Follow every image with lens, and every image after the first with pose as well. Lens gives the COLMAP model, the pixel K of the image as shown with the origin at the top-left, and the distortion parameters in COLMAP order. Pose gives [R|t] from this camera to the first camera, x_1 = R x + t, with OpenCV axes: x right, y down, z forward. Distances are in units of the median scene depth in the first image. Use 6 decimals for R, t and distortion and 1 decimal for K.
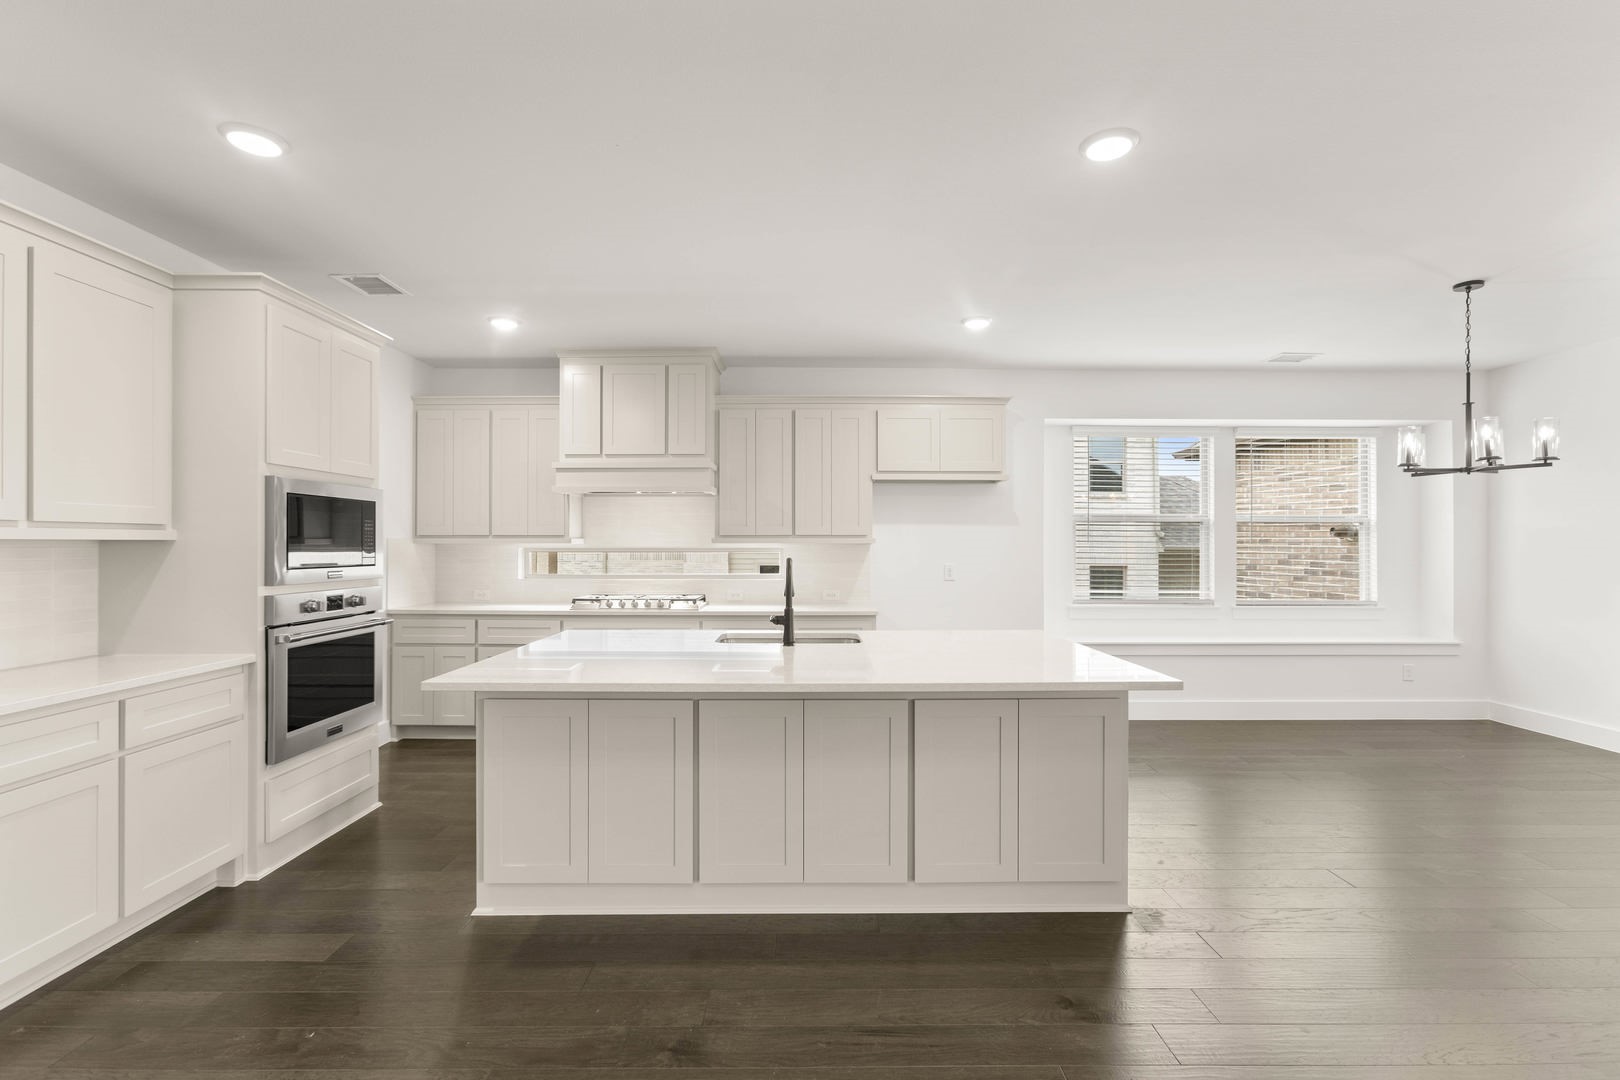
lens RADIAL K [[716.6, 0, 810.9], [0, 716.6, 542.4], [0, 0, 1]] dist [-0.022068, 0.015386]
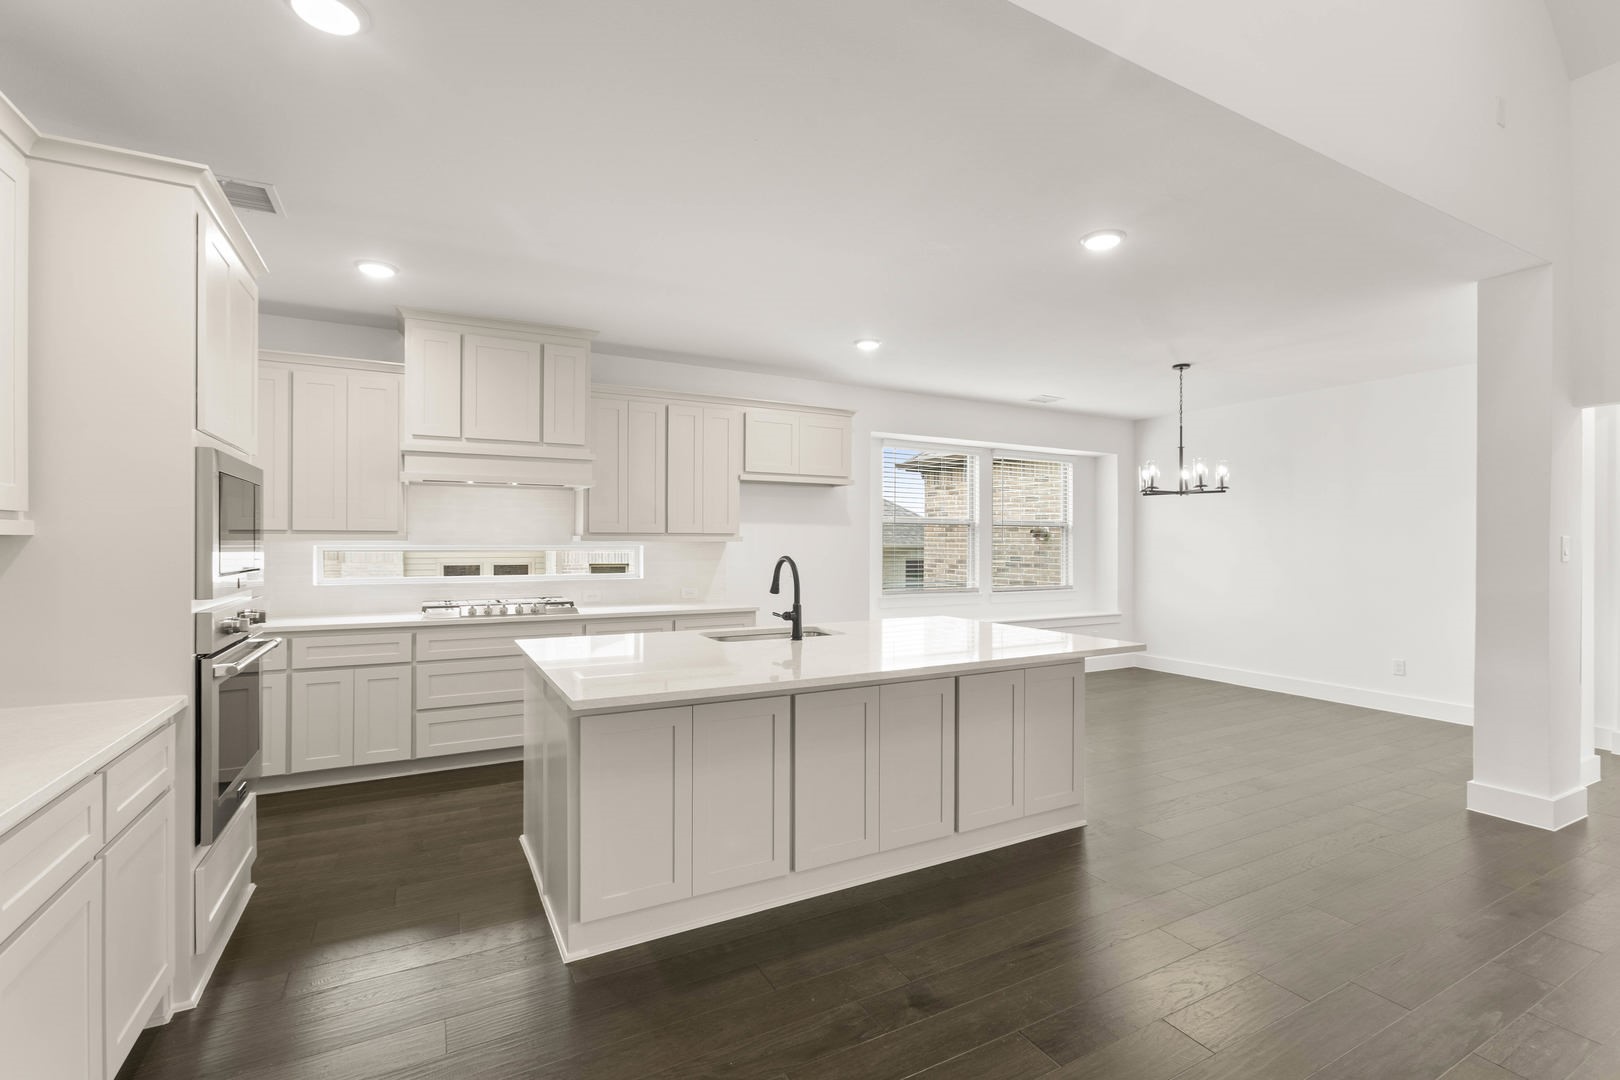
lens RADIAL K [[724.7, 0, 810.0], [0, 724.7, 540.0], [0, 0, 1]] dist [-0.010965, 0.000328]
pose [[0.883381, 0.003494, 0.468642, -0.328749], [-0.003635, 0.999993, -0.000604, -0.000692], [-0.468641, -0.001170, 0.883388, 0.035731]]
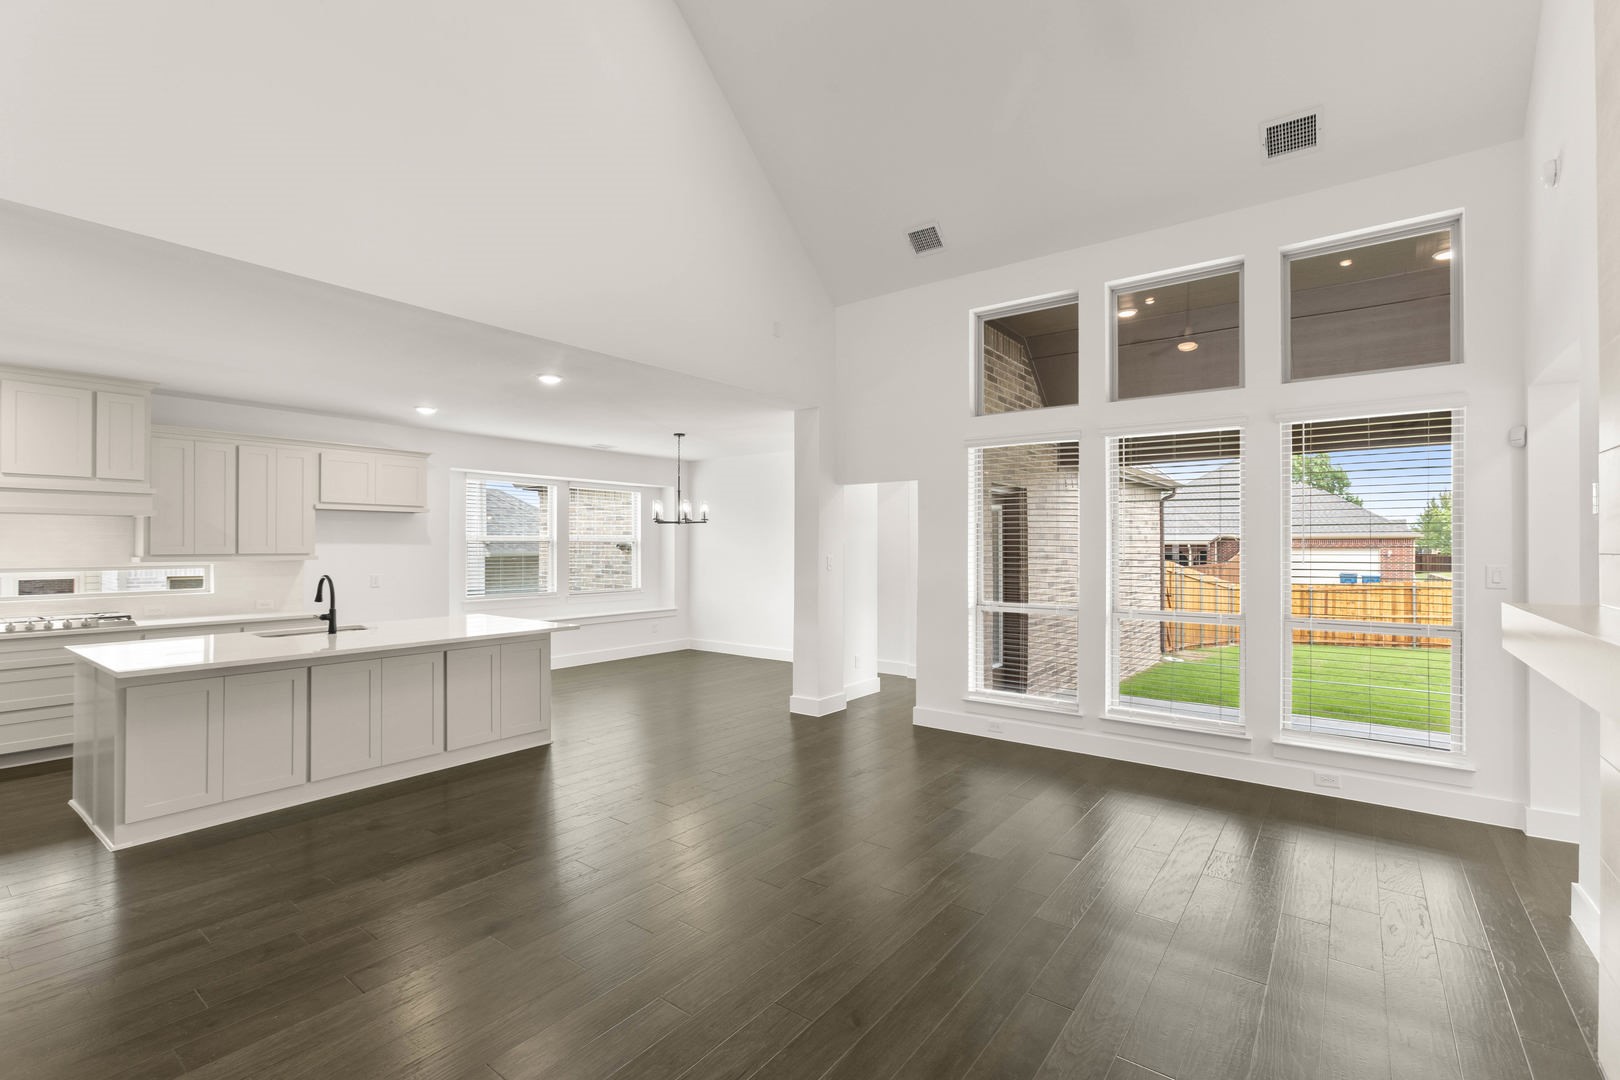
lens RADIAL K [[716.6, 0, 810.9], [0, 716.6, 542.4], [0, 0, 1]] dist [-0.022068, 0.015386]
pose [[0.607271, 0.002964, 0.794489, -0.388069], [-0.001518, 0.999996, -0.002571, -0.028442], [-0.794493, 0.000355, 0.607273, -0.443723]]
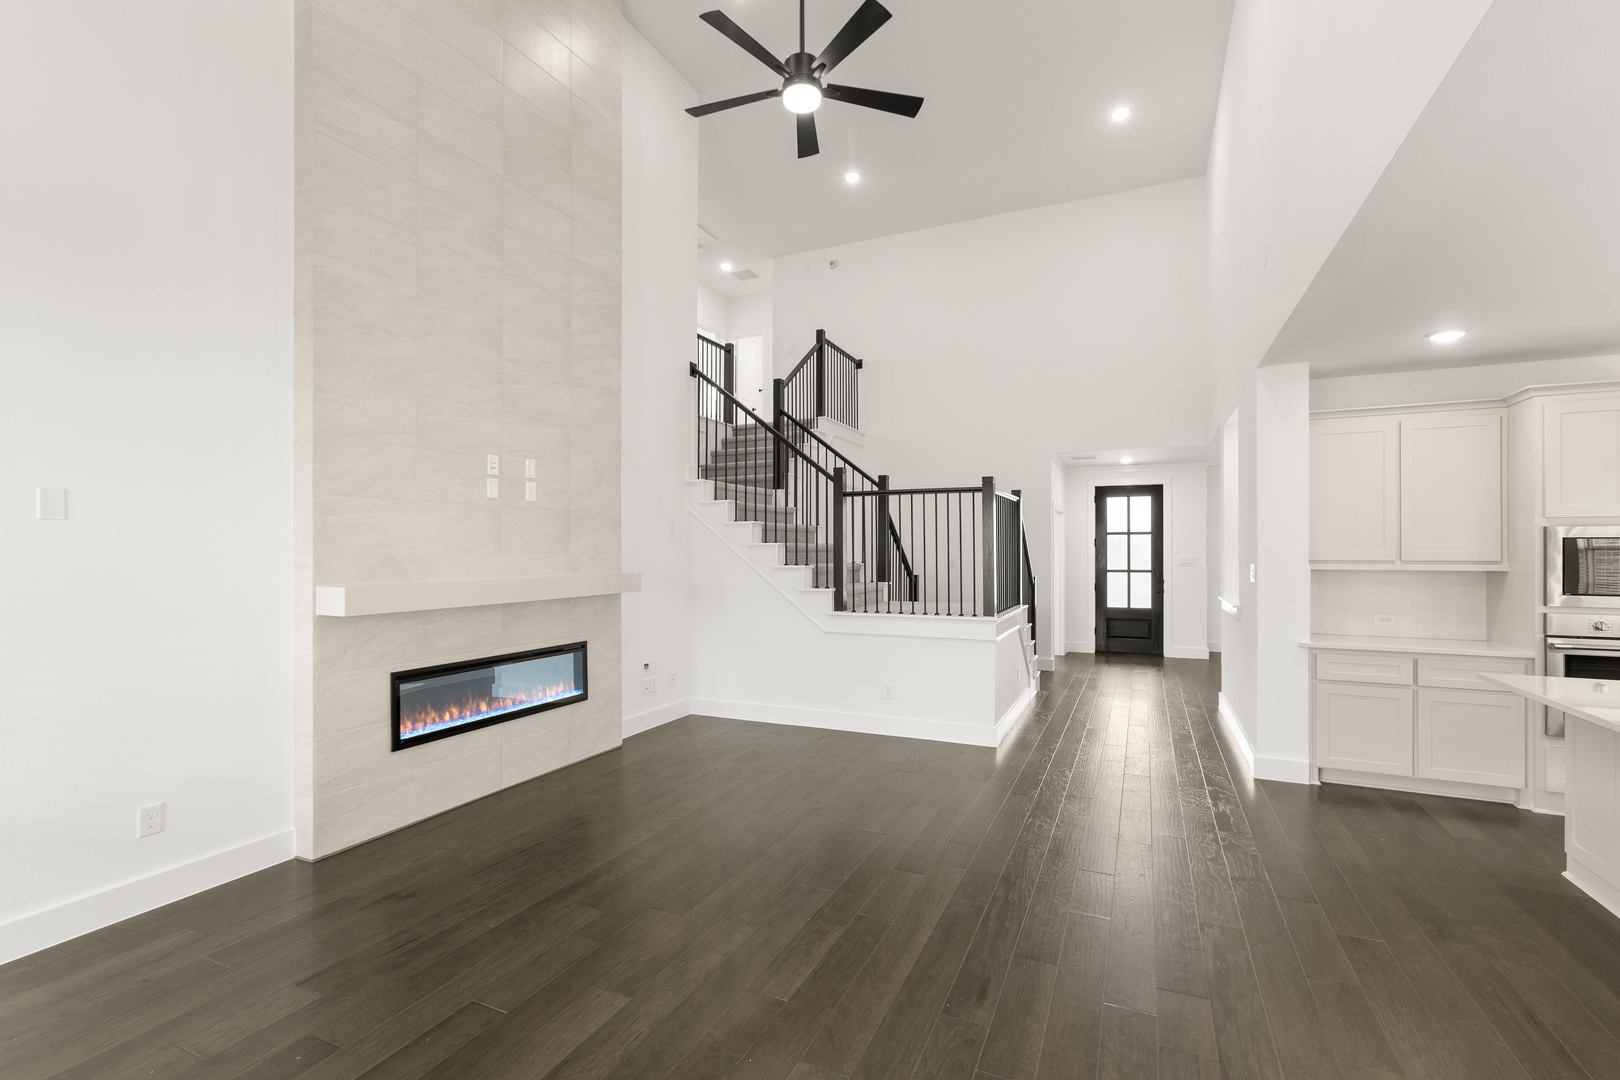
lens RADIAL K [[724.7, 0, 810.0], [0, 724.7, 540.0], [0, 0, 1]] dist [-0.010965, 0.000328]
pose [[-0.423366, -0.009782, -0.905906, 0.659382], [0.003085, 0.999920, -0.012239, -0.032381], [0.905953, -0.007976, -0.423302, 0.173337]]
